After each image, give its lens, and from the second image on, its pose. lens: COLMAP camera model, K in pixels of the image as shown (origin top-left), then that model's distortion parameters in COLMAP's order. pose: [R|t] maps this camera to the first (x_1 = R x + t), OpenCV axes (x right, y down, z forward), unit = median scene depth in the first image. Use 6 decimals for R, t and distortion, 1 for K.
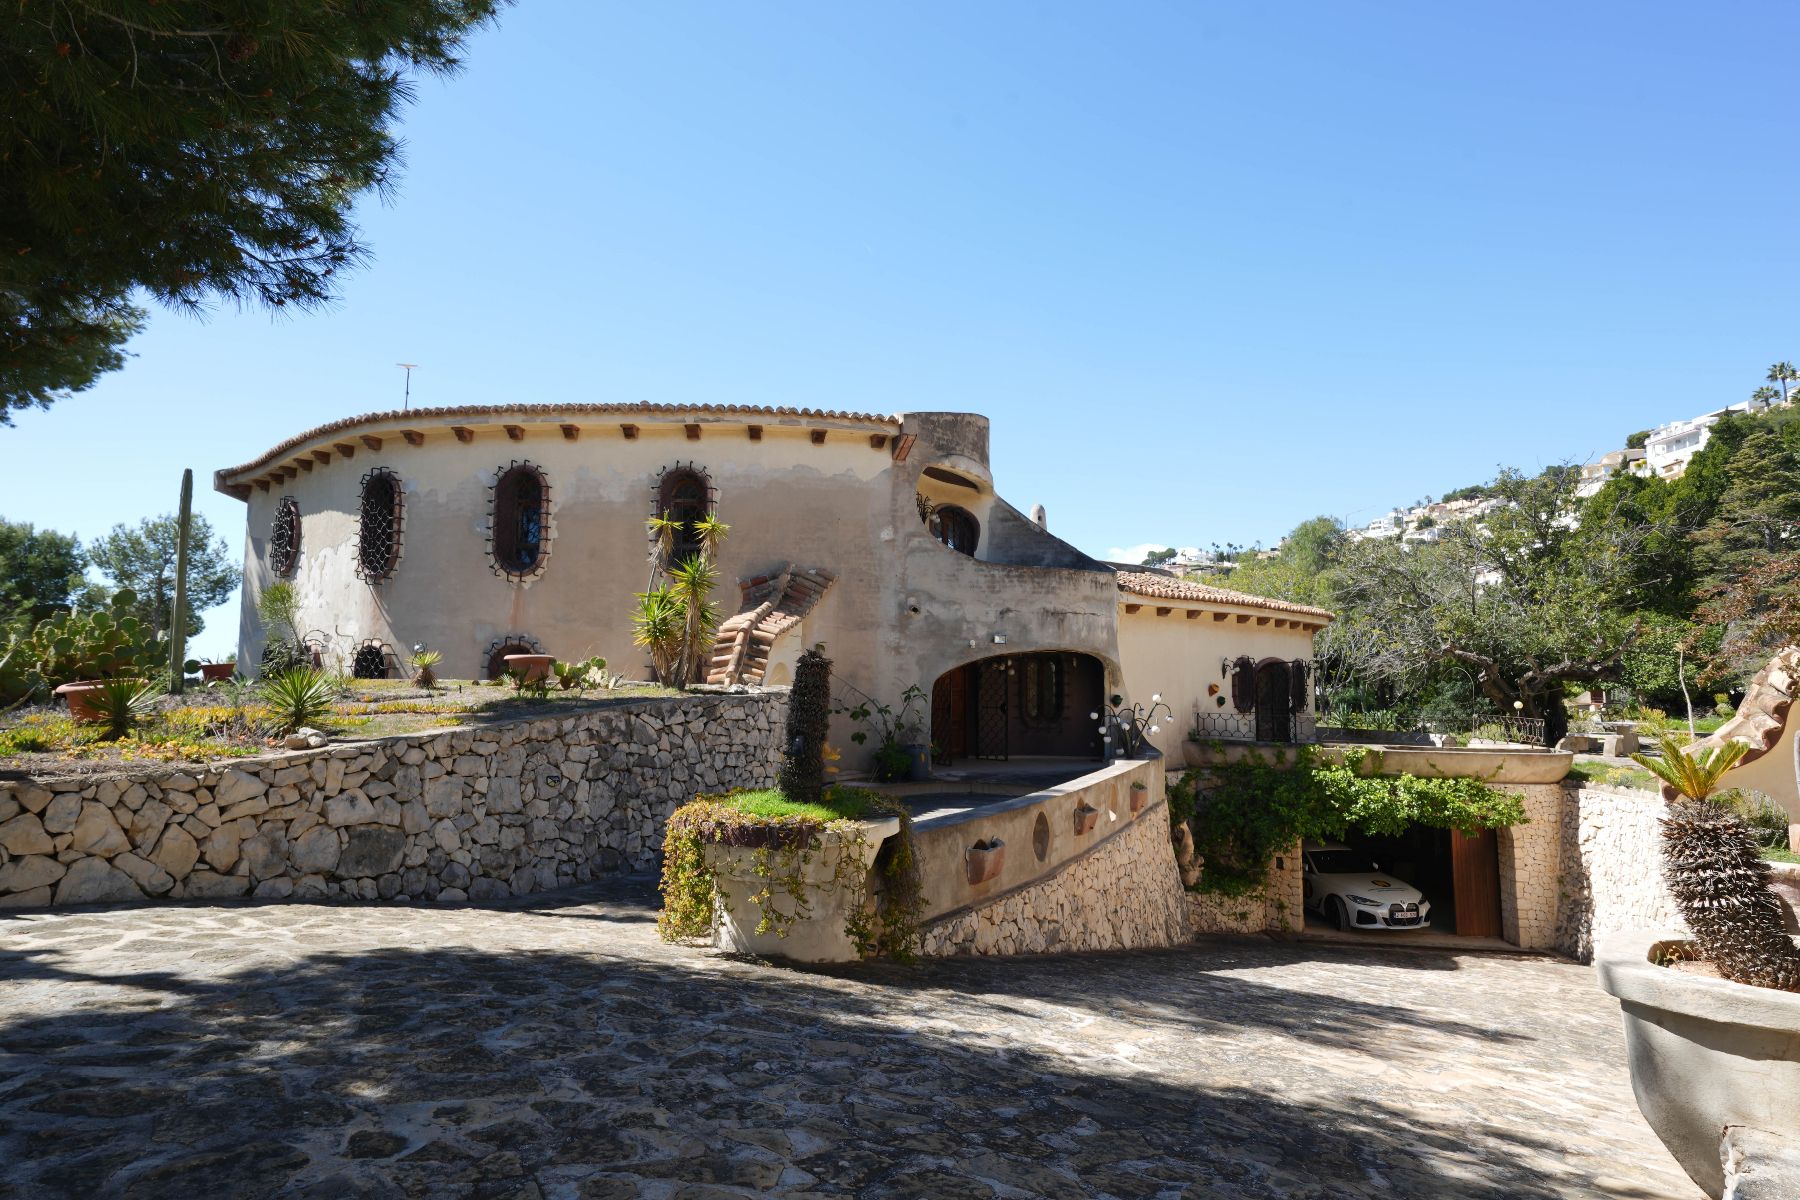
lens RADIAL K [[945.0, 0, 890.8], [0, 945.0, 619.6], [0, 0, 1]] dist [0.030148, 0.009794]
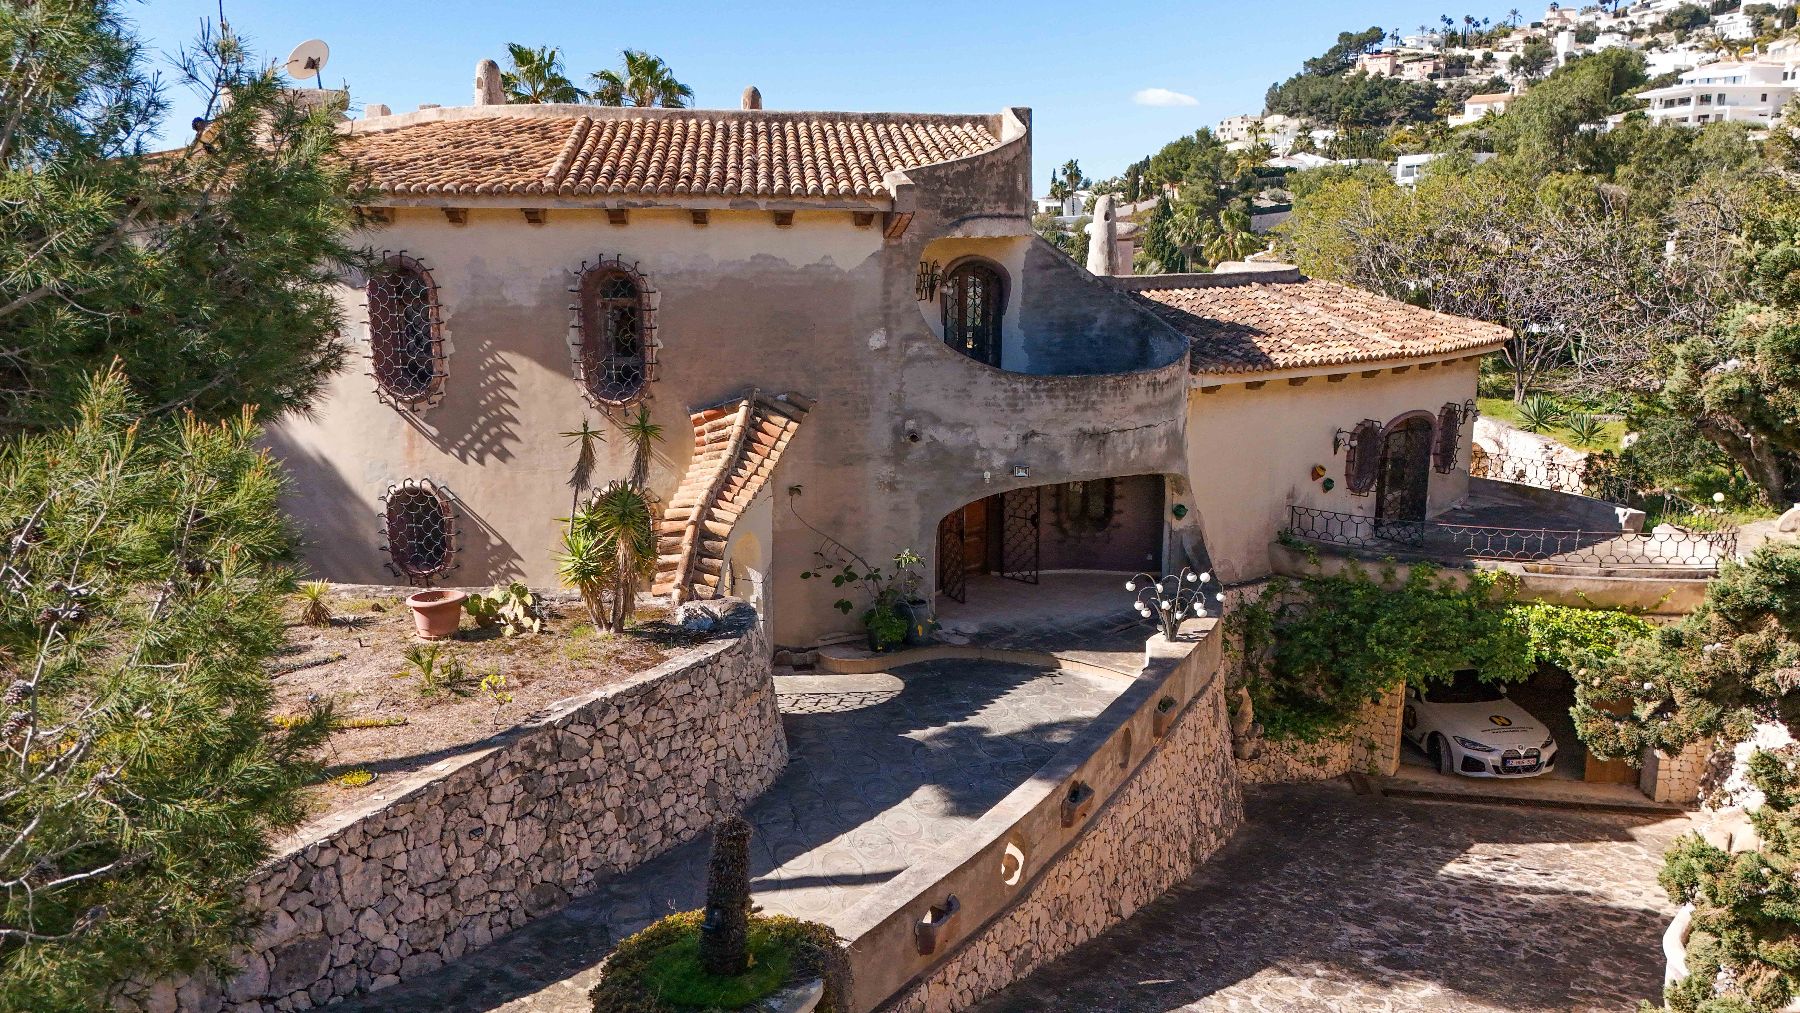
lens RADIAL K [[1315.5, 0, 896.7], [0, 1315.5, 534.6], [0, 0, 1]] dist [0.094500, -0.090286]
pose [[0.999222, 0.002133, -0.039374, 0.054382], [0.009231, 0.958141, 0.286147, -0.248055], [0.038336, -0.286288, 0.957377, -0.075030]]
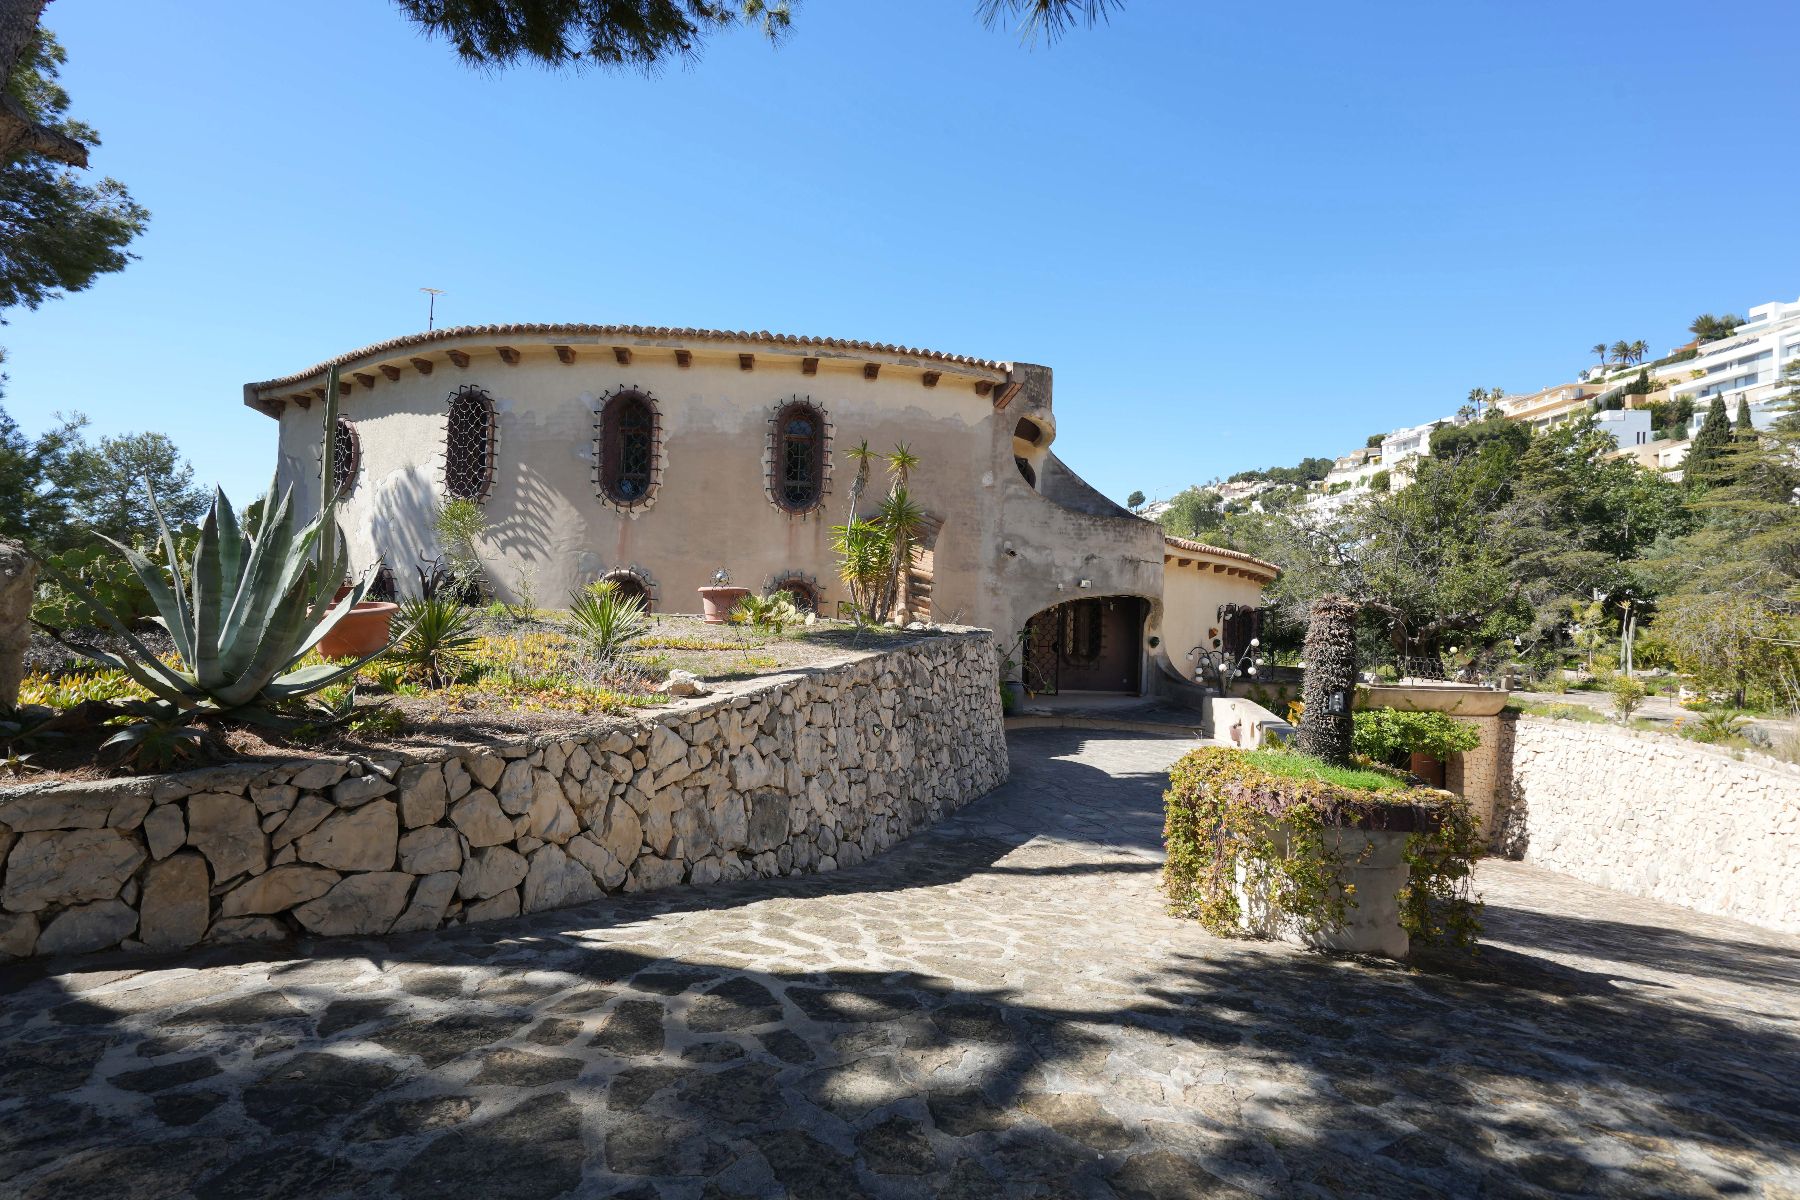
lens RADIAL K [[816.7, 0, 894.5], [0, 816.7, 609.9], [0, 0, 1]] dist [0.001907, 0.002272]
pose [[0.988606, 0.020458, 0.149130, -0.236837], [-0.028396, 0.998280, 0.051293, 0.009075], [-0.147824, -0.054944, 0.987486, 0.126663]]
